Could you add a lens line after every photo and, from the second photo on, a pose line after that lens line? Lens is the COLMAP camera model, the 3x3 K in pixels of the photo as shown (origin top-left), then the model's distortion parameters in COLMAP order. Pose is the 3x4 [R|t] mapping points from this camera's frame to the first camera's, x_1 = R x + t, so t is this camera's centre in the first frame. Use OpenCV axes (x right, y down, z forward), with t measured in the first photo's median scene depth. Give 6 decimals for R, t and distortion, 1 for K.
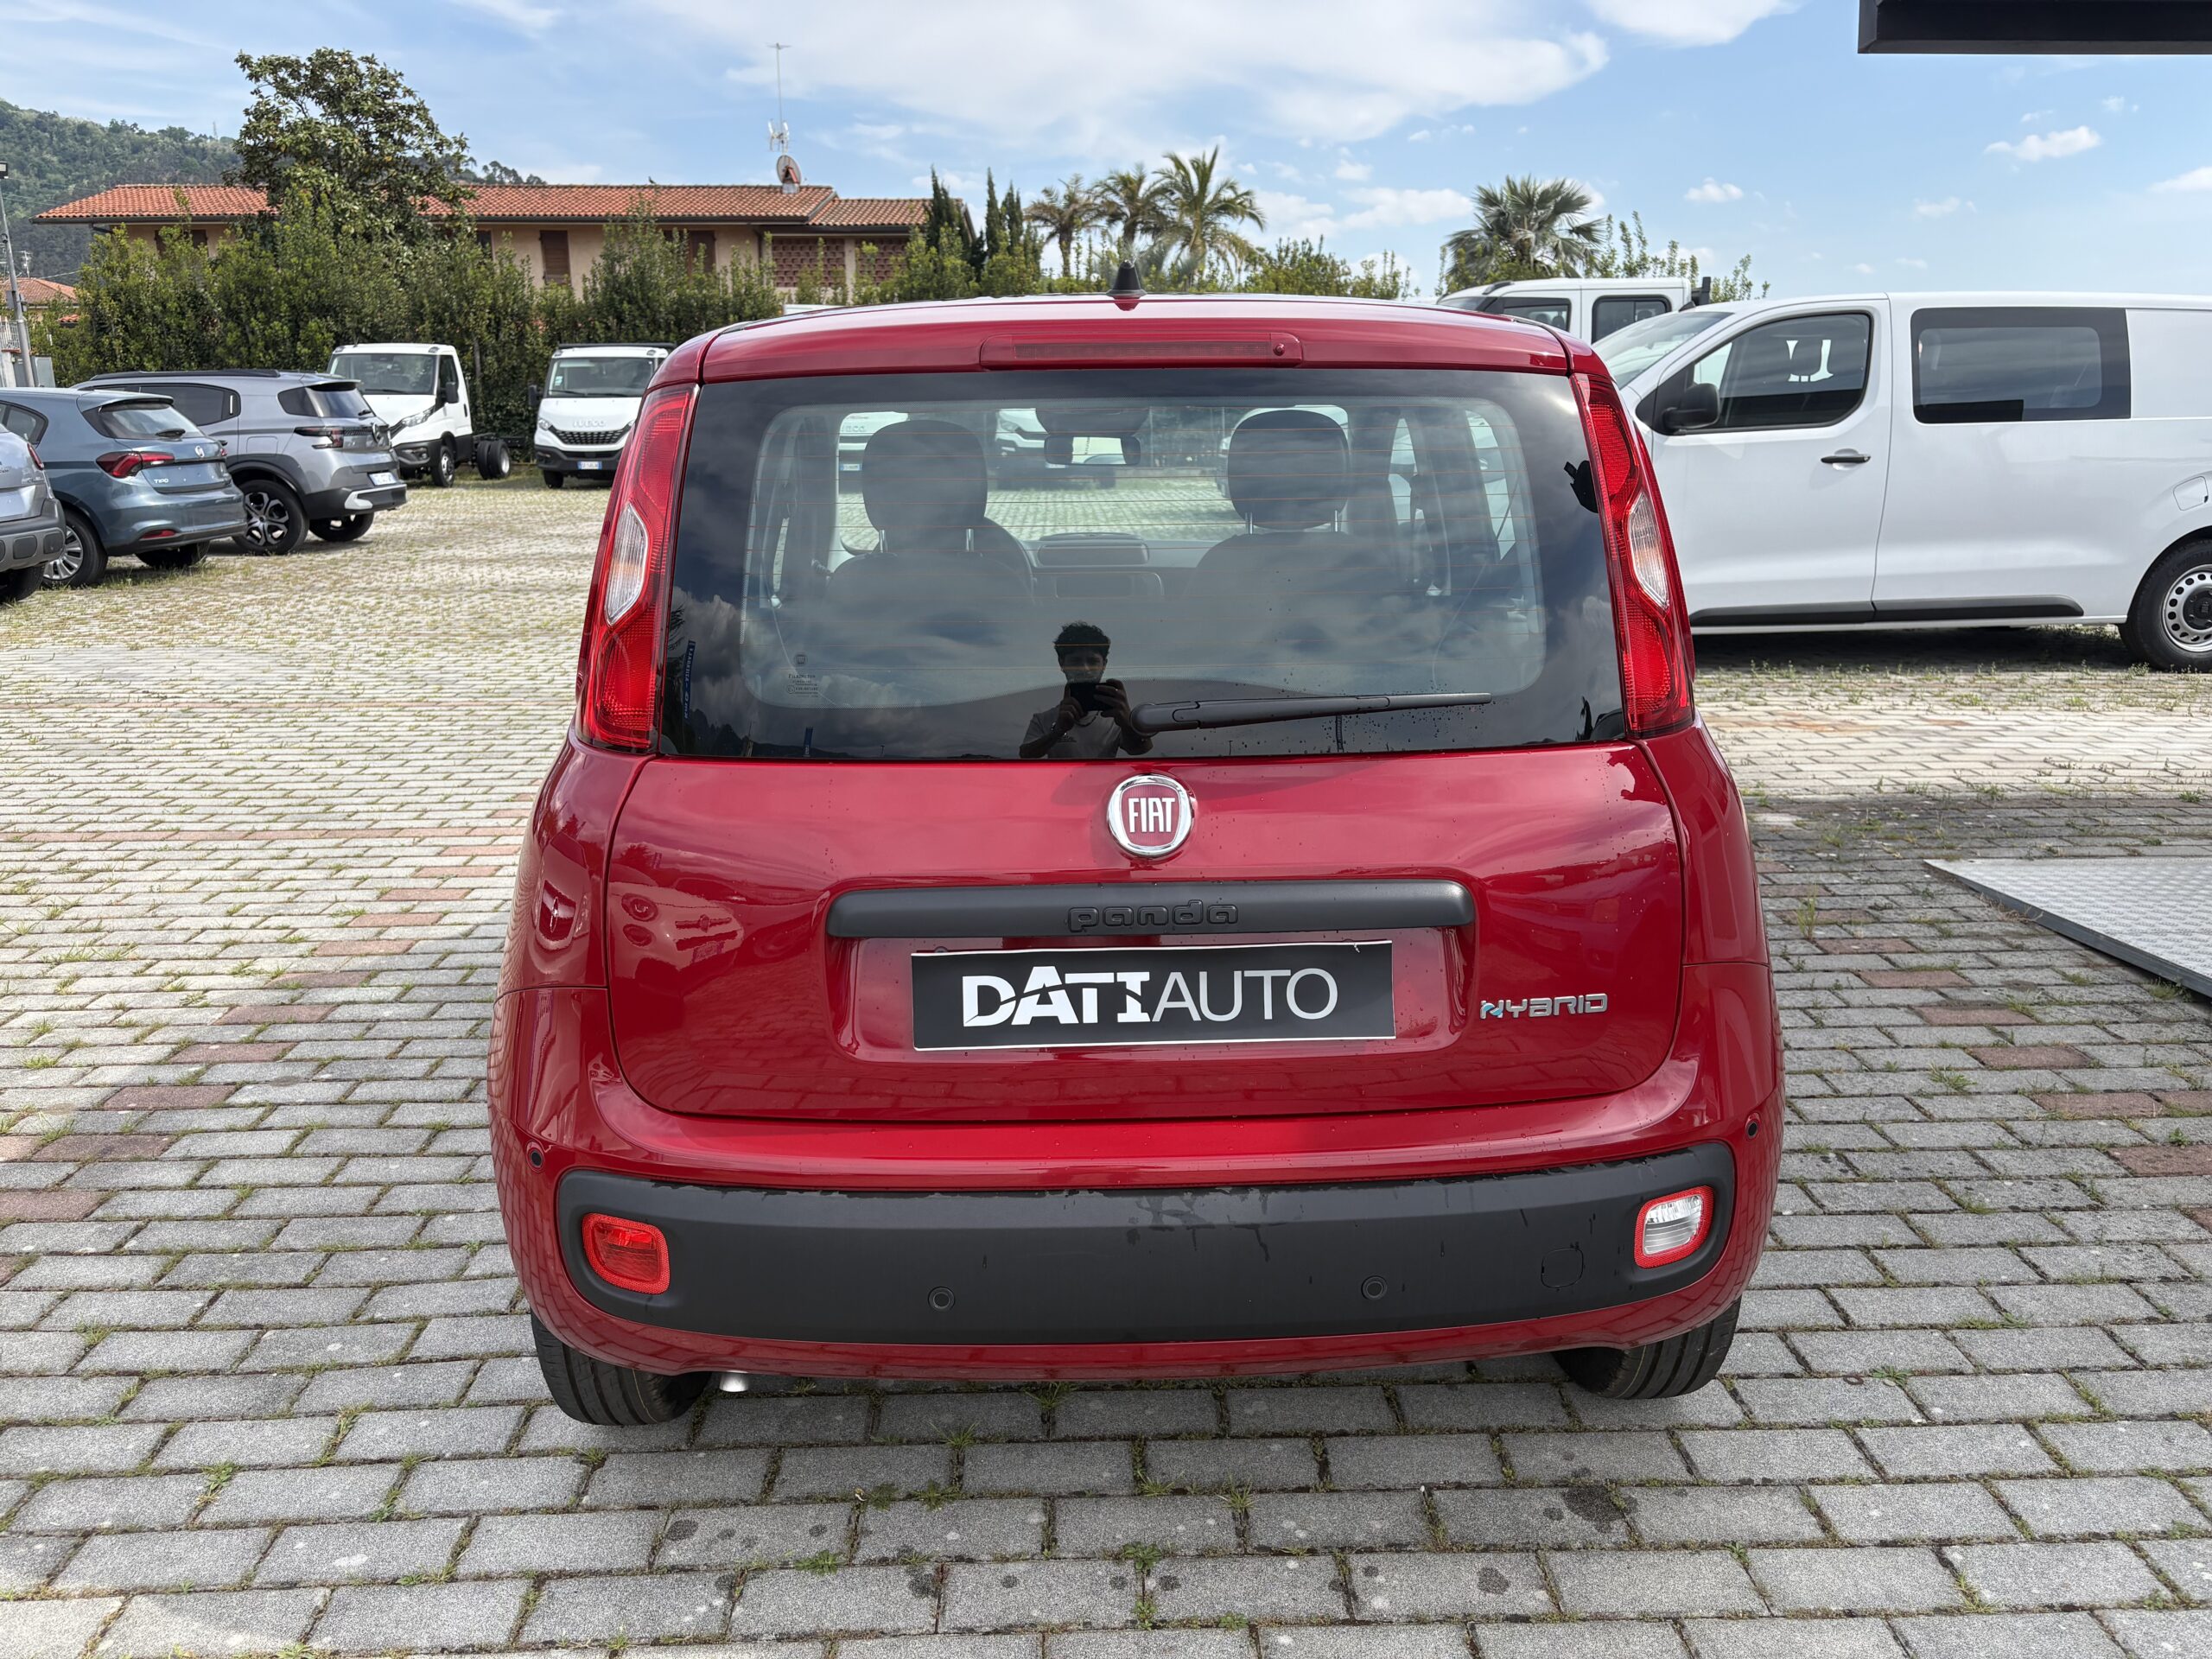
lens RADIAL K [[1657.7, 0, 1106.0], [0, 1657.7, 829.5], [0, 0, 1]] dist [0.081031, -0.080381]
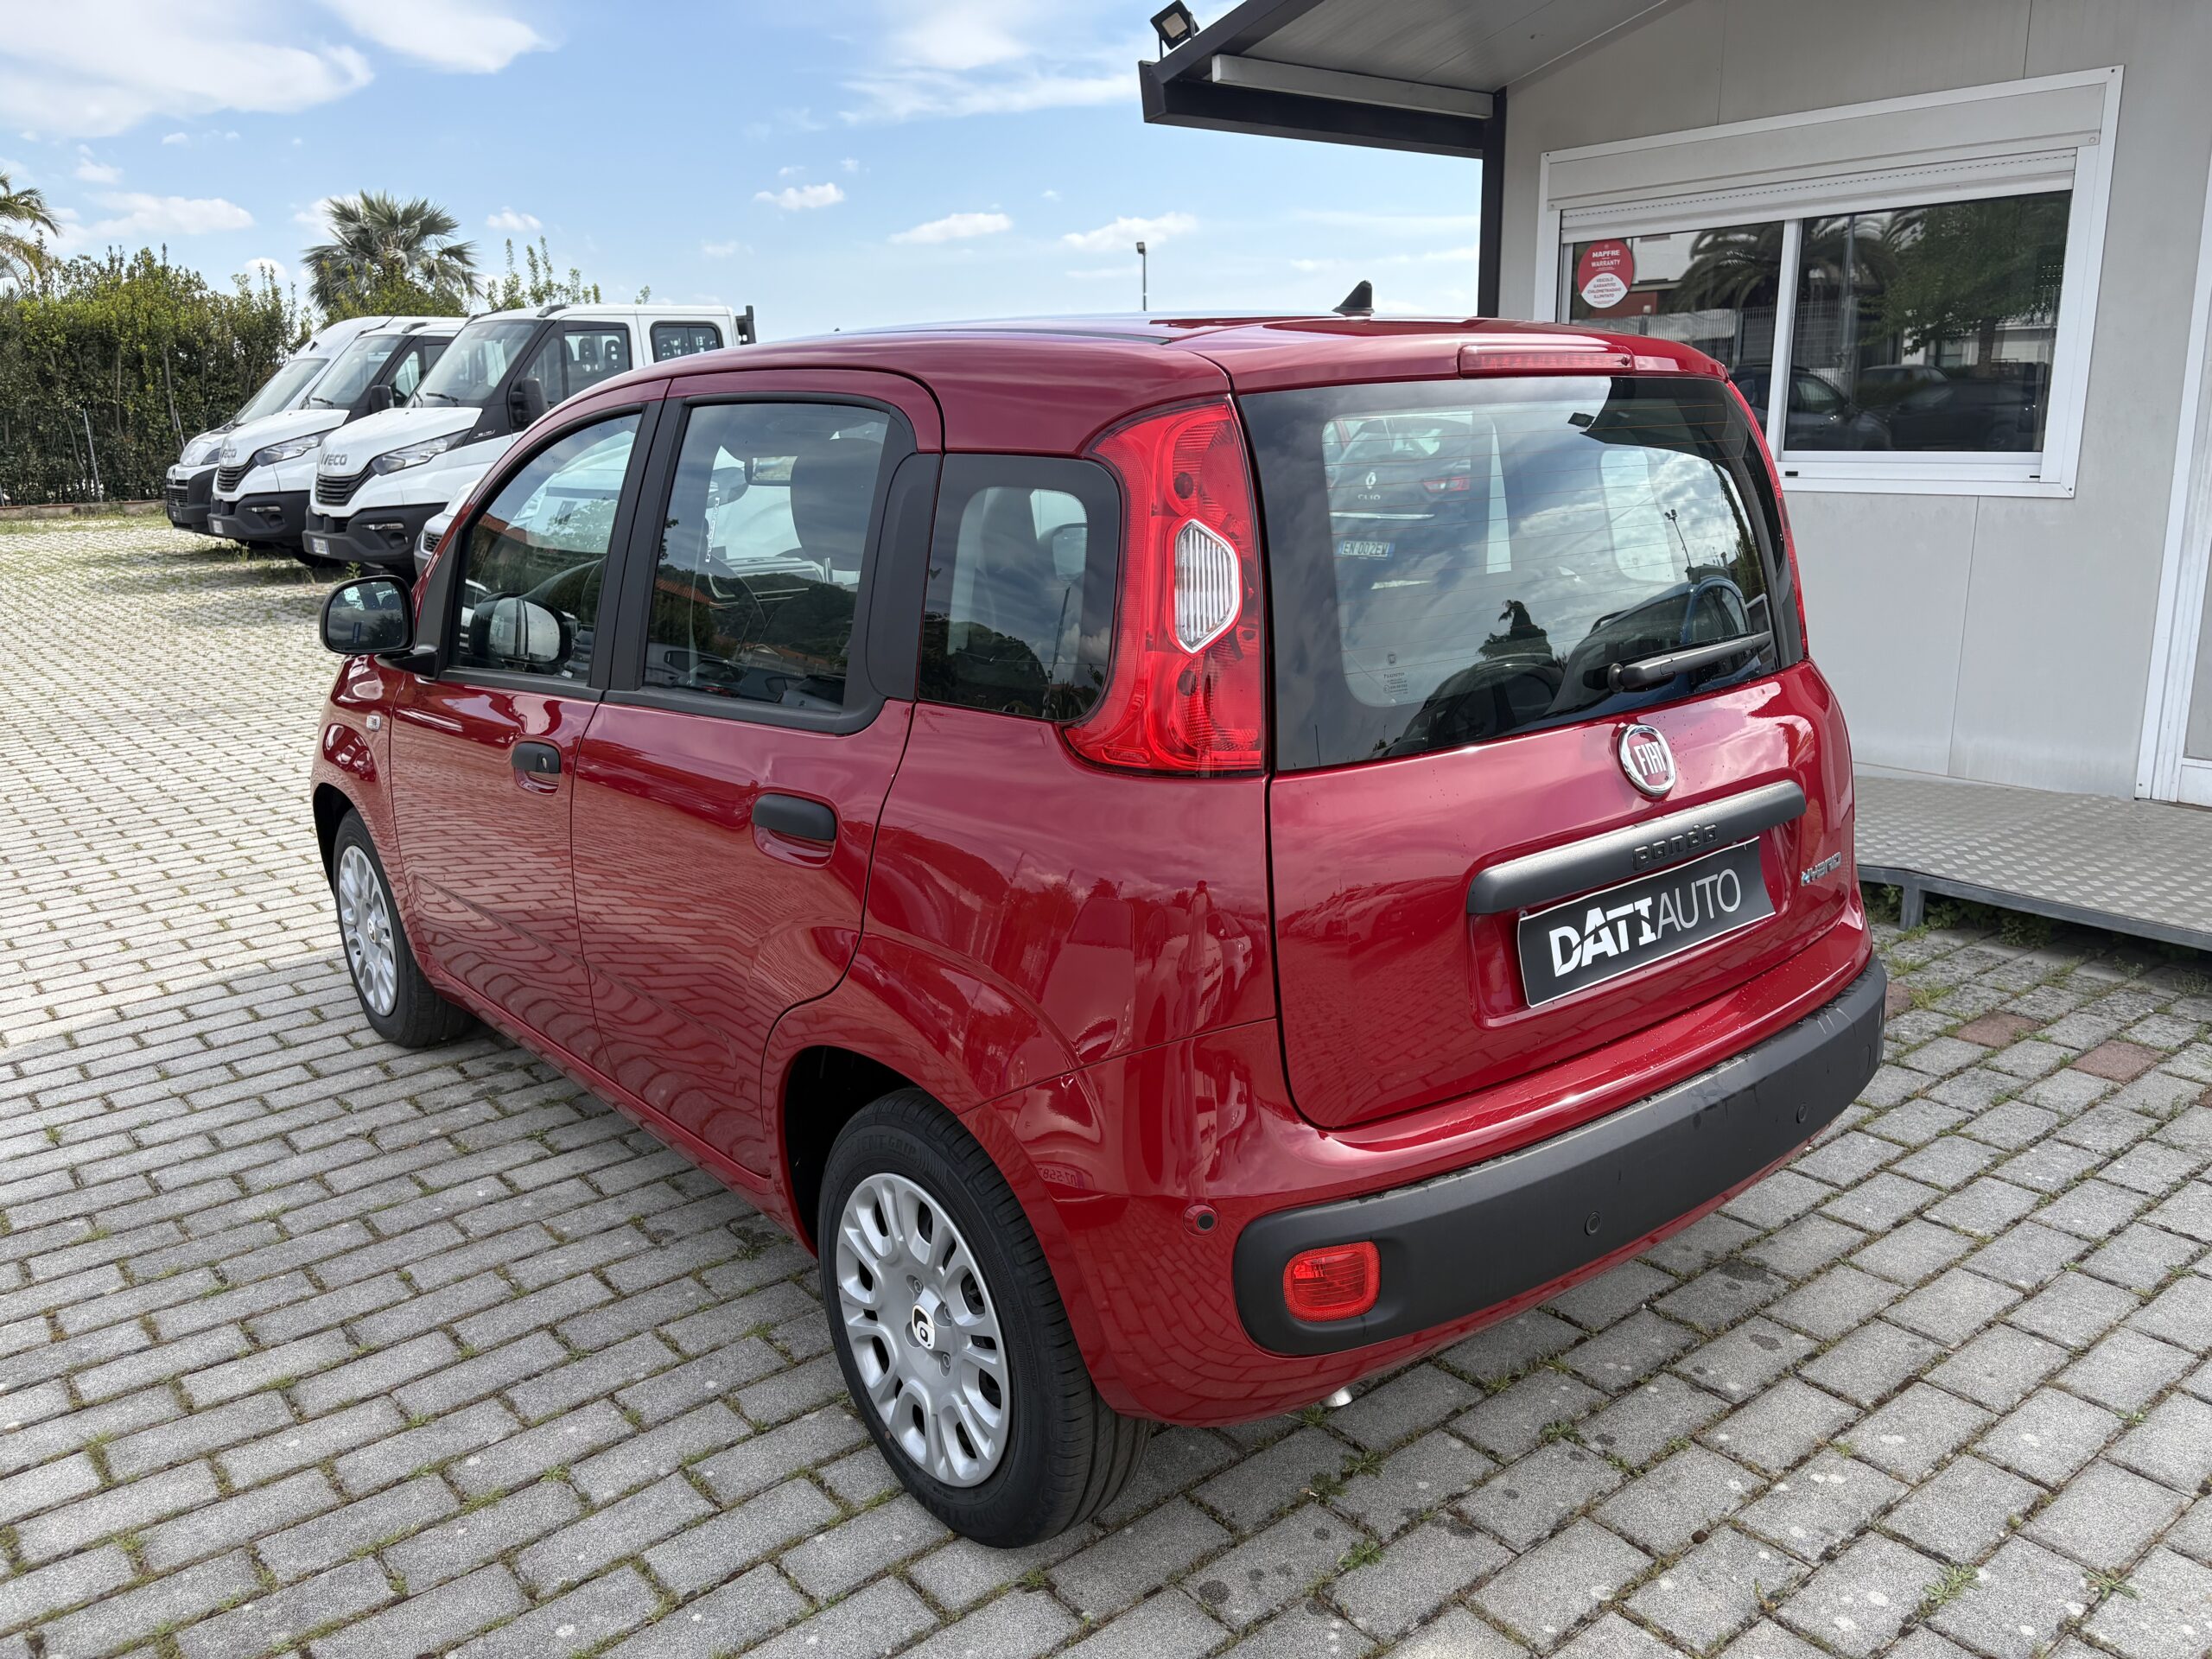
lens RADIAL K [[1663.3, 0, 1106.0], [0, 1663.3, 829.5], [0, 0, 1]] dist [0.093540, -0.111921]
pose [[0.796593, -0.162117, 0.582373, -0.053433], [0.171304, 0.984417, 0.039719, -0.004023], [-0.579737, 0.068123, 0.811951, 0.015282]]
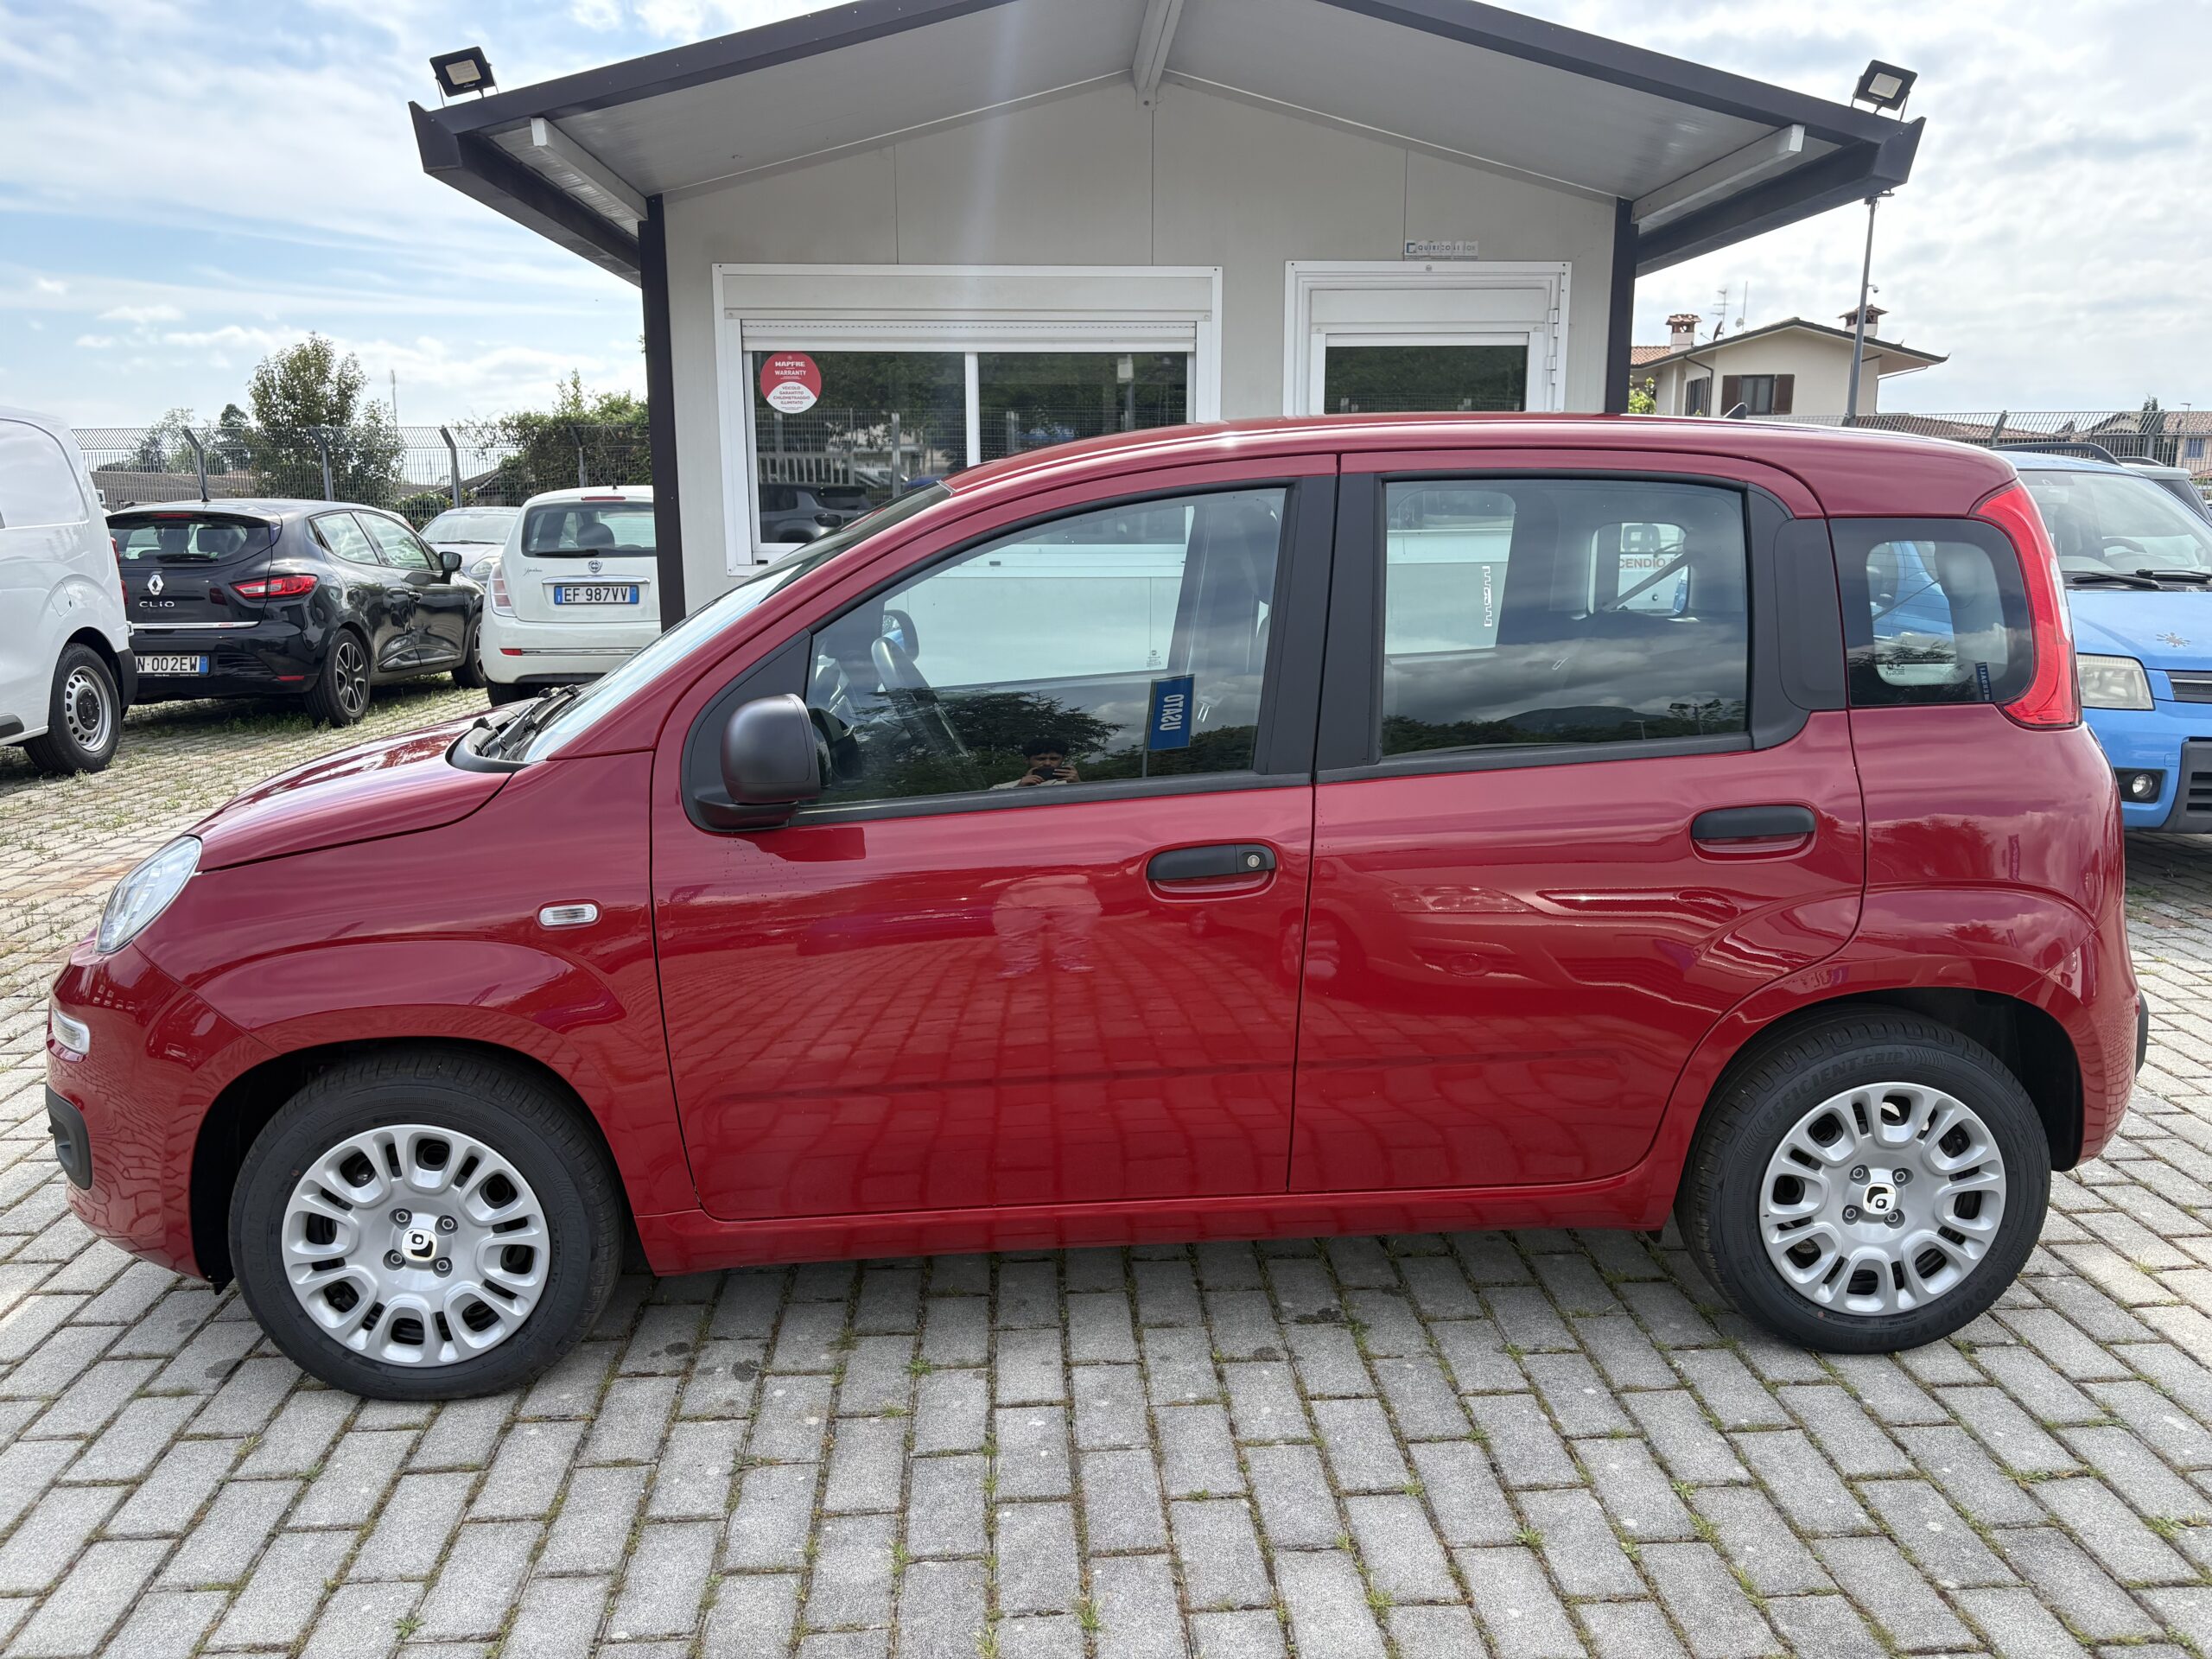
lens RADIAL K [[1667.9, 0, 1115.3], [0, 1667.9, 818.6], [0, 0, 1]] dist [0.075494, -0.081468]
pose [[-0.022409, -0.190902, 0.981353, -0.104631], [0.257503, 0.947379, 0.190173, -0.028310], [-0.966018, 0.256963, 0.027928, 0.108414]]
